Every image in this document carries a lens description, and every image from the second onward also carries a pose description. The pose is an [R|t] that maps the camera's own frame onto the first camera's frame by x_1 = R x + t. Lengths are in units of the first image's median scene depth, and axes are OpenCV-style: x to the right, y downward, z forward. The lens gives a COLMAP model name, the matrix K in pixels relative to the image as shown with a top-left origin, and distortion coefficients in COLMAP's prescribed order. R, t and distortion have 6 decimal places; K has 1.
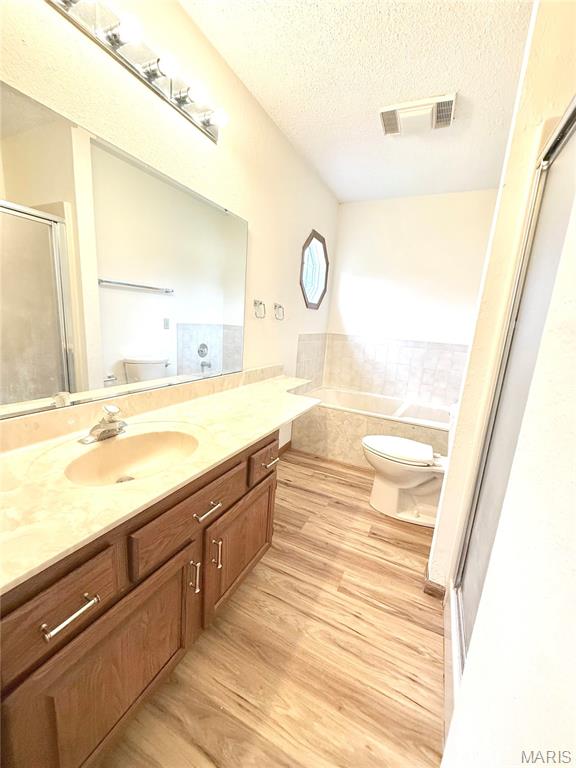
lens RADIAL K [[306.1, 0, 288.0], [0, 306.1, 384.0], [0, 0, 1]] dist [-0.000429, -0.000031]
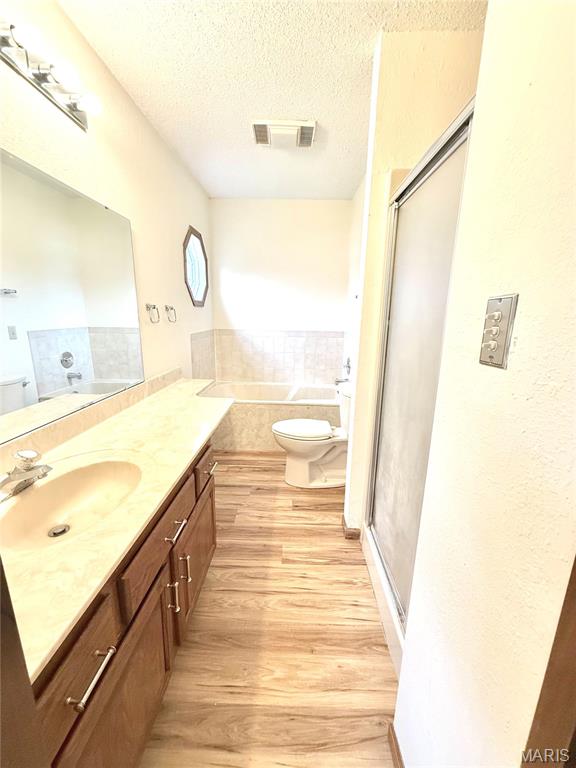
lens RADIAL K [[306.1, 0, 288.0], [0, 306.1, 384.0], [0, 0, 1]] dist [-0.000429, -0.000031]
pose [[0.908844, -0.144697, 0.391236, -0.141911], [0.129222, 0.989433, 0.065753, -0.046621], [-0.396616, -0.009203, 0.917939, -0.038416]]
